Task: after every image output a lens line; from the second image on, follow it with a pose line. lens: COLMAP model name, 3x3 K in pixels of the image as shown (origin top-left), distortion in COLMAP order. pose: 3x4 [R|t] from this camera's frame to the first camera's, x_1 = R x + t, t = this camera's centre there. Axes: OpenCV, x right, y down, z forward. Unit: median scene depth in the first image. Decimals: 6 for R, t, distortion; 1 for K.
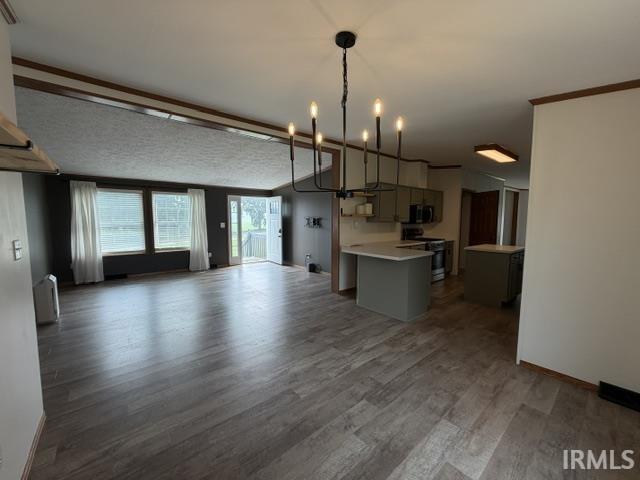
lens RADIAL K [[256.4, 0, 319.7], [0, 256.4, 241.0], [0, 0, 1]] dist [-0.002818, -0.000244]
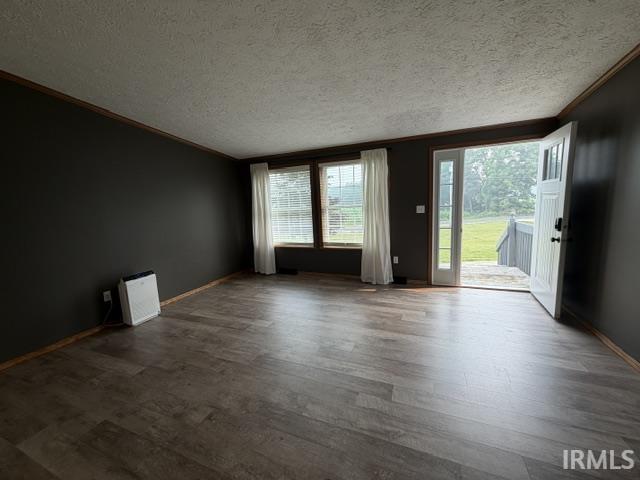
lens RADIAL K [[256.4, 0, 321.5], [0, 256.4, 239.4], [0, 0, 1]] dist [-0.002818, -0.000244]
pose [[0.454912, 0.097818, -0.885148, 0.014676], [-0.038076, 0.995177, 0.090408, -0.045379], [0.889722, -0.007425, 0.456443, 0.639164]]
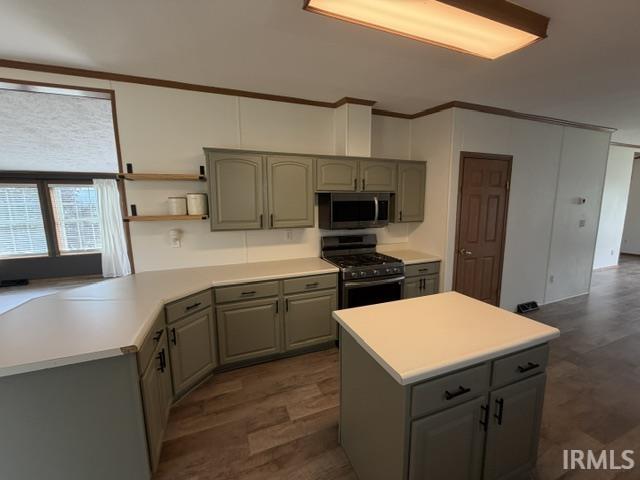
lens RADIAL K [[256.4, 0, 317.7], [0, 256.4, 241.3], [0, 0, 1]] dist [-0.002818, -0.000244]
pose [[0.947074, 0.032827, -0.319333, 0.449450], [-0.016880, 0.998474, 0.052579, -0.061778], [0.320571, -0.044406, 0.946183, 0.450689]]
